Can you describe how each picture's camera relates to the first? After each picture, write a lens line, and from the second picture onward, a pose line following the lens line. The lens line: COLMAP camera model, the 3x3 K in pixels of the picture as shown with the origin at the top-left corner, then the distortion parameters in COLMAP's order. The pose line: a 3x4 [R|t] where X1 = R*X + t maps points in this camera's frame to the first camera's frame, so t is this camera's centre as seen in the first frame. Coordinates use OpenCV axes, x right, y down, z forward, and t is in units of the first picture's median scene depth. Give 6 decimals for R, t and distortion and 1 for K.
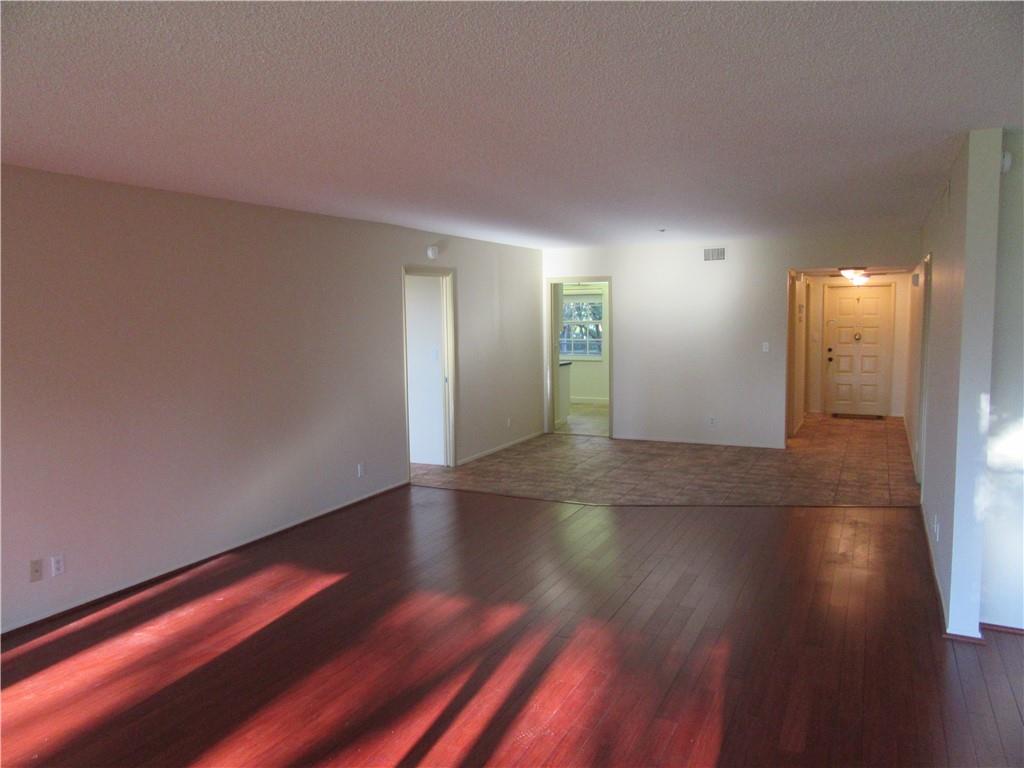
lens RADIAL K [[751.2, 0, 514.1], [0, 751.2, 383.5], [0, 0, 1]] dist [-0.013688, 0.005922]
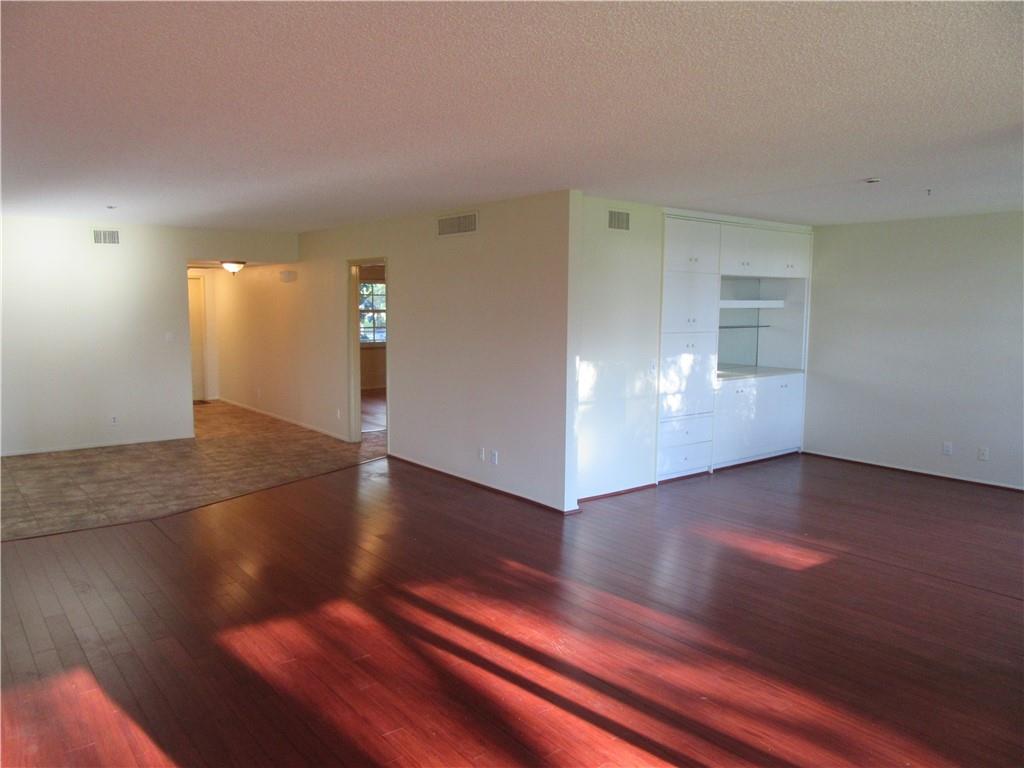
lens RADIAL K [[751.2, 0, 514.1], [0, 751.2, 383.5], [0, 0, 1]] dist [-0.013688, 0.005922]
pose [[0.426869, -0.079282, 0.900831, -0.480232], [0.070480, 0.996036, 0.054263, -0.013165], [-0.901563, 0.040327, 0.430765, 0.234446]]
